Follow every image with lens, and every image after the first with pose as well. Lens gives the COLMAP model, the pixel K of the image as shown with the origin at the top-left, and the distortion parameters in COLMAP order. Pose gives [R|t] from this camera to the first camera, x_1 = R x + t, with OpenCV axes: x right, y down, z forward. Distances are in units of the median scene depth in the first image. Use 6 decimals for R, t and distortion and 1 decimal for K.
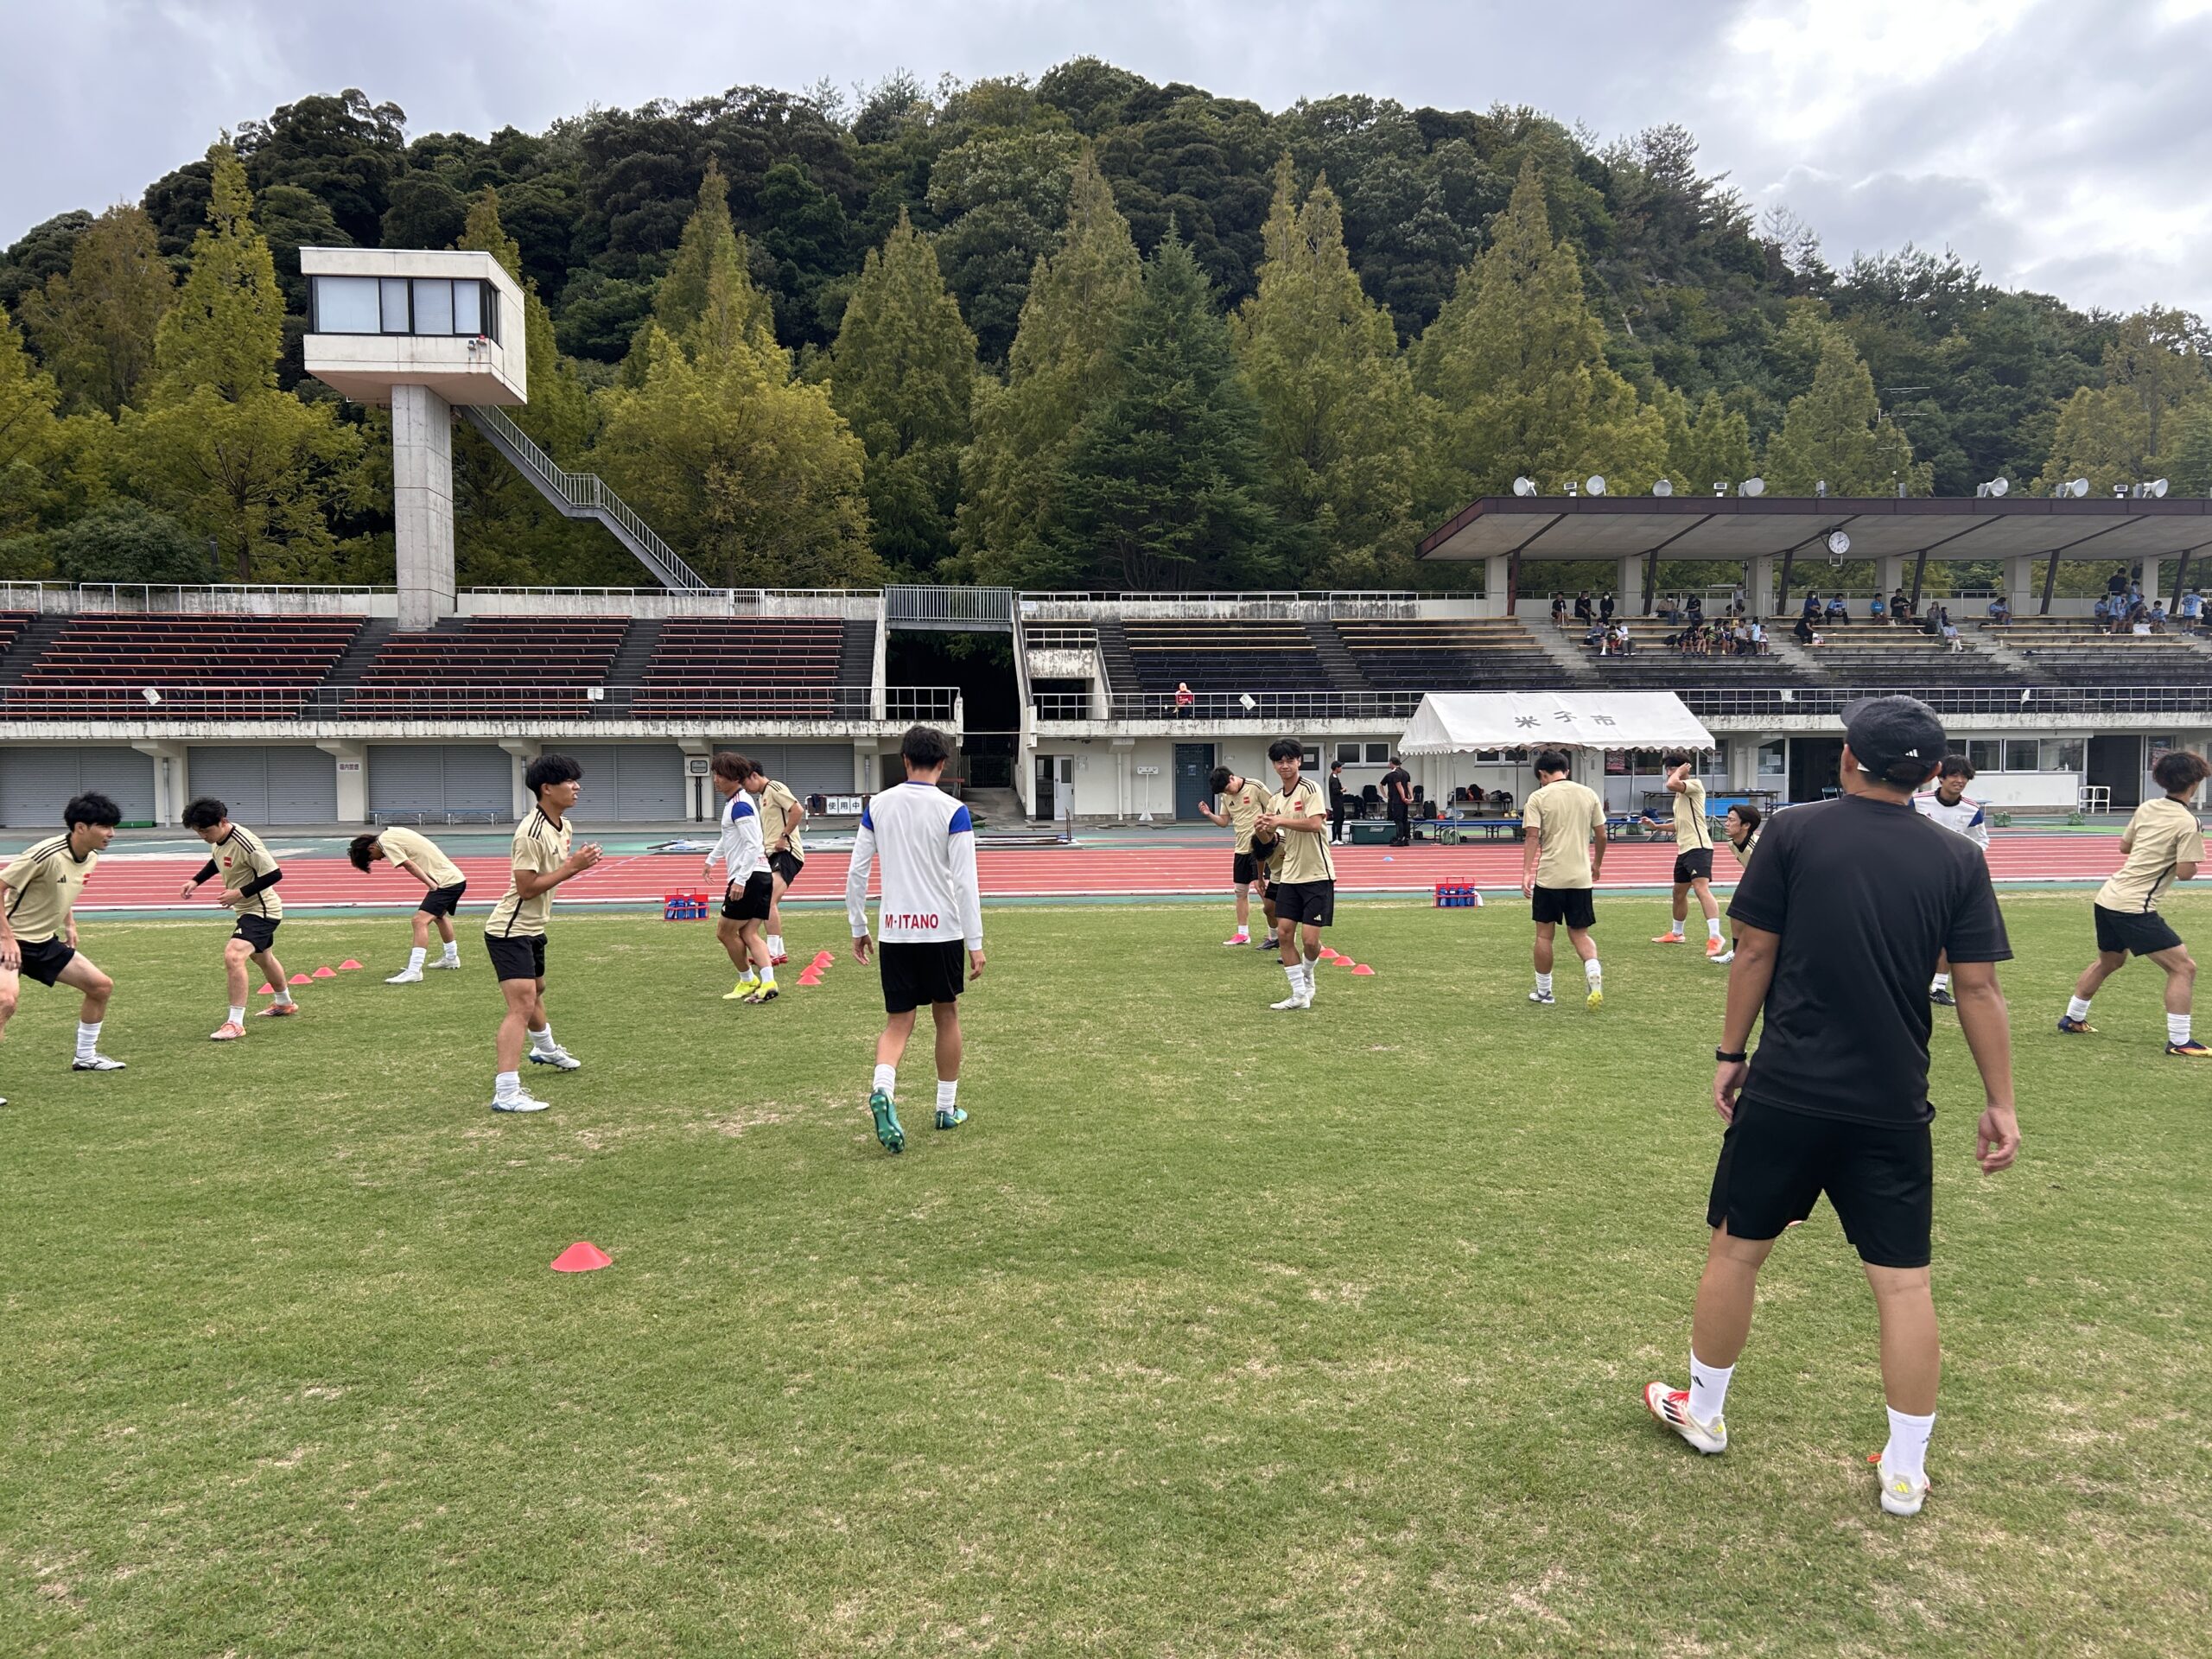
lens RADIAL K [[1657.8, 0, 1075.6], [0, 1657.8, 828.1], [0, 0, 1]] dist [0.054916, -0.058359]
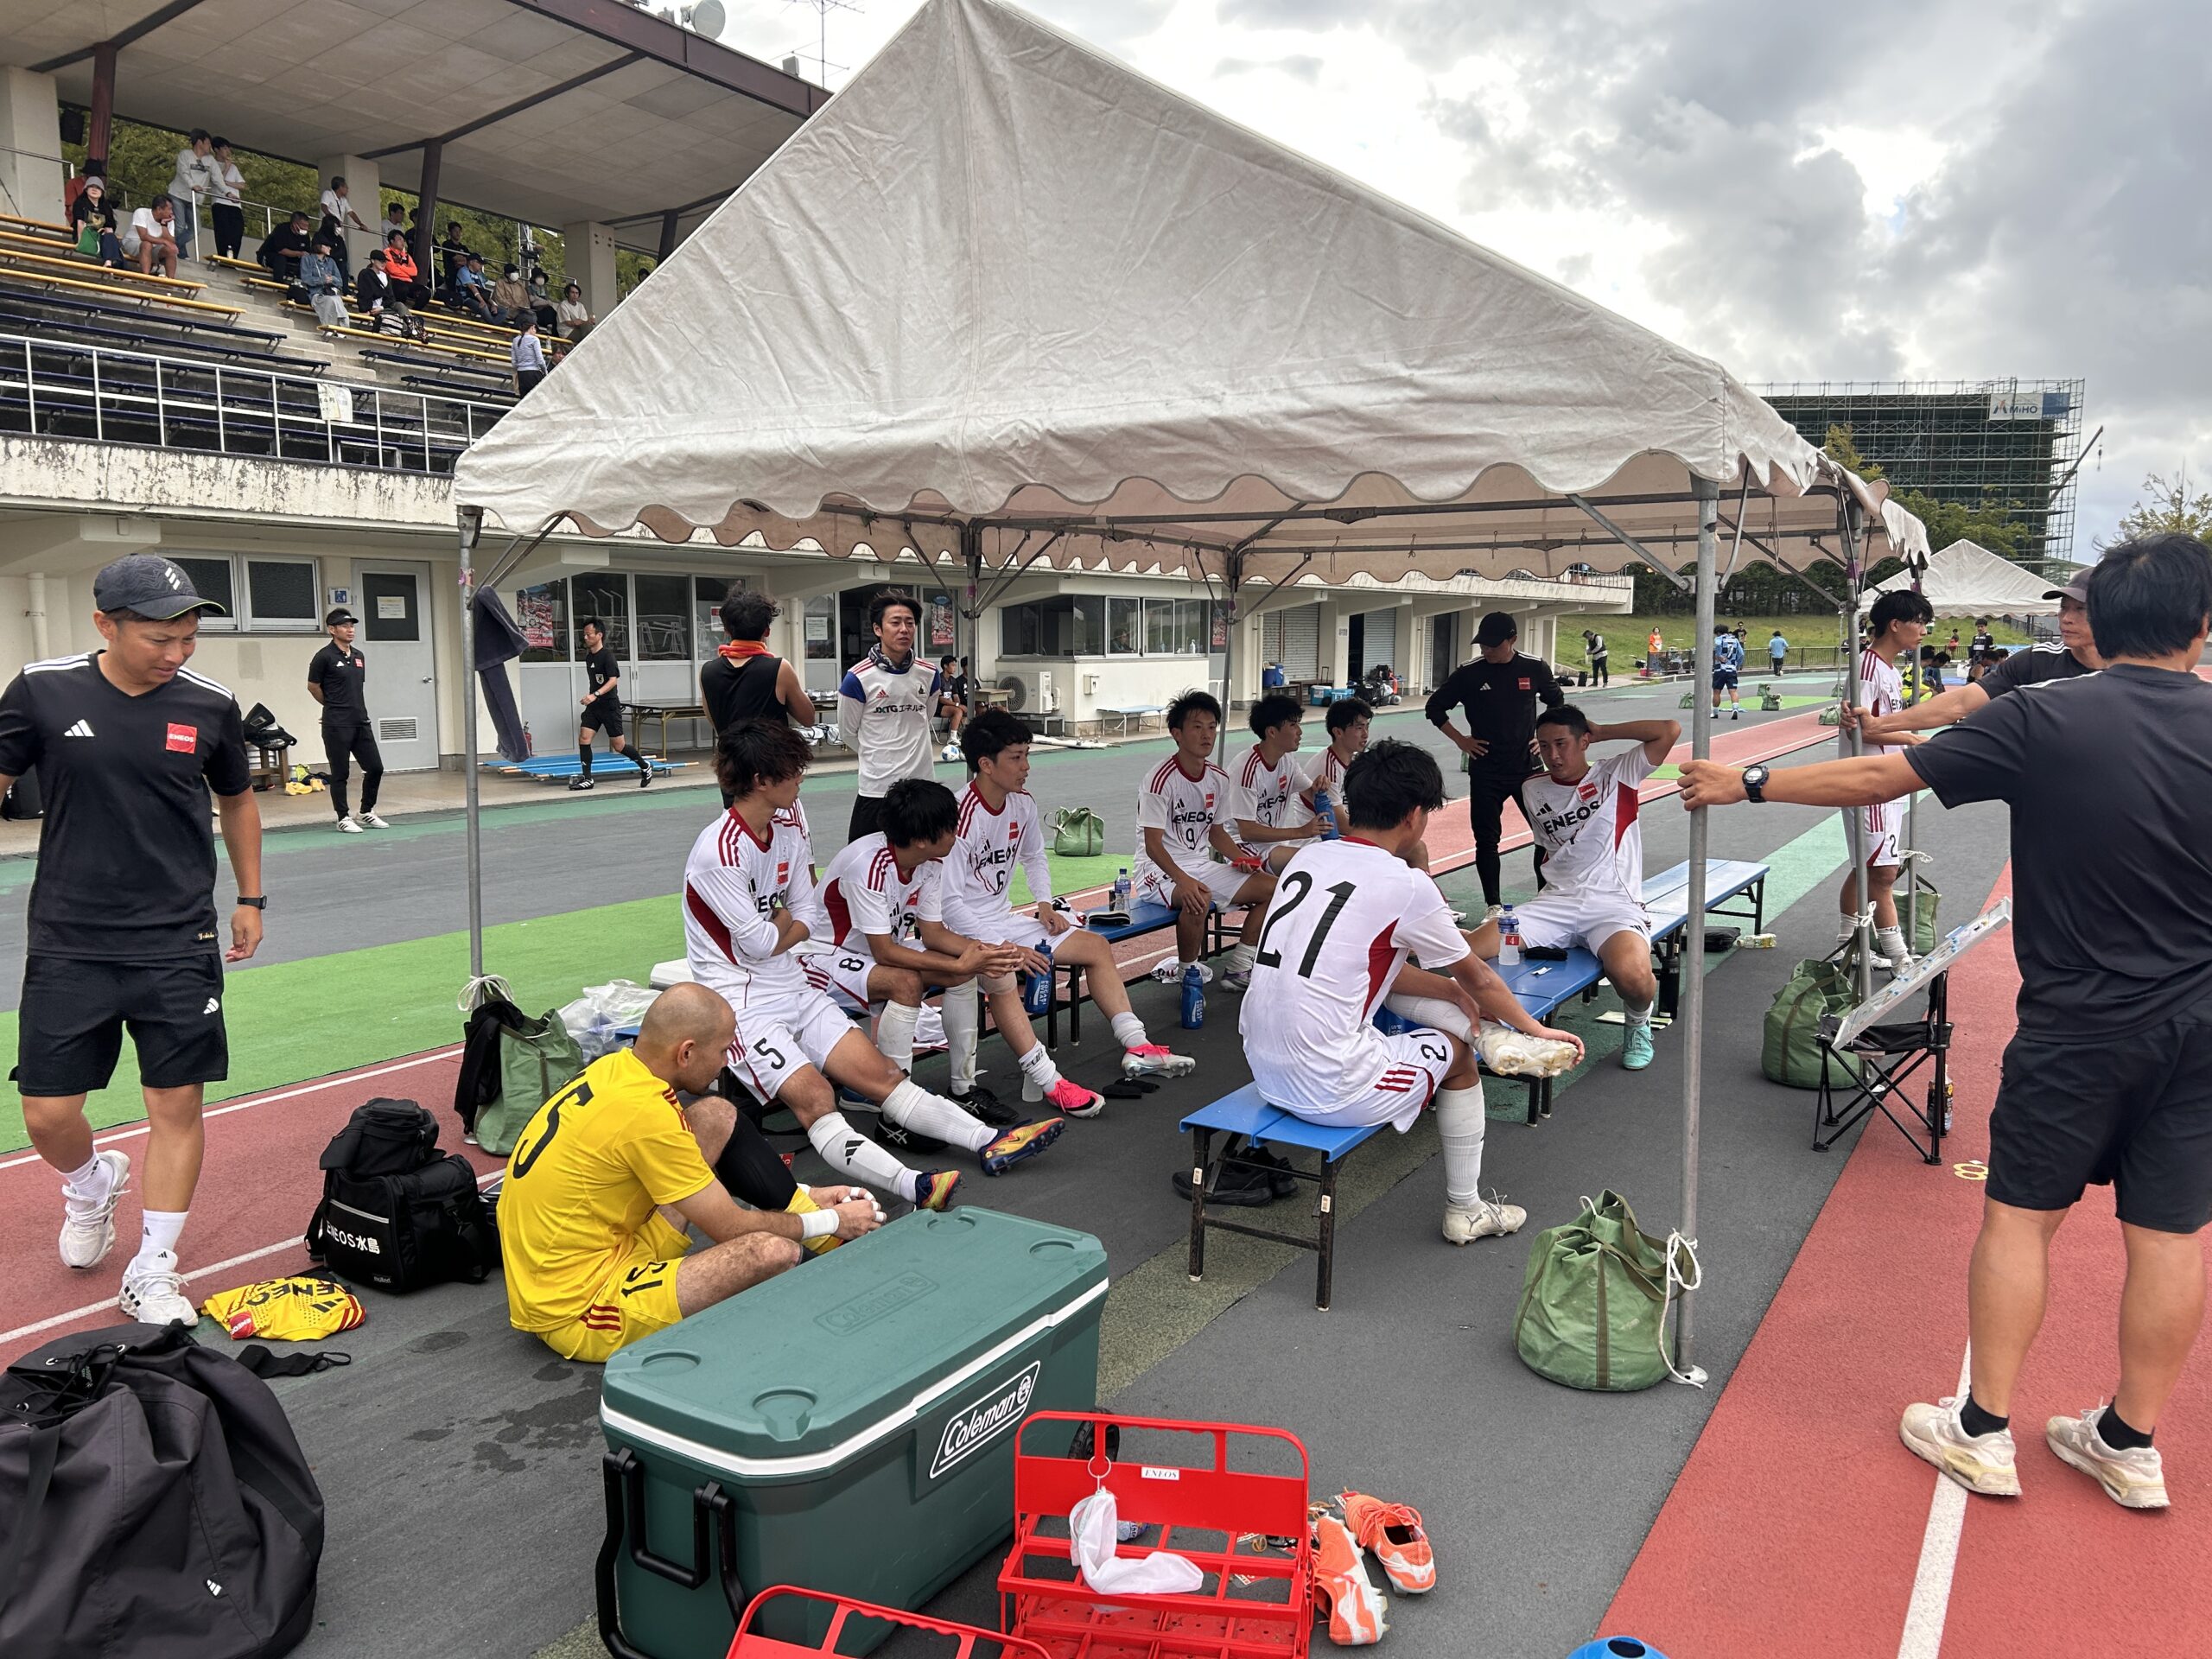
lens RADIAL K [[1657.8, 0, 1113.2], [0, 1657.8, 845.8], [0, 0, 1]] dist [0.054916, -0.058359]
pose [[0.582571, -0.093070, 0.807433, 0.071165], [0.023925, 0.994956, 0.097423, -0.019410], [-0.812427, -0.037438, 0.581859, 0.550841]]
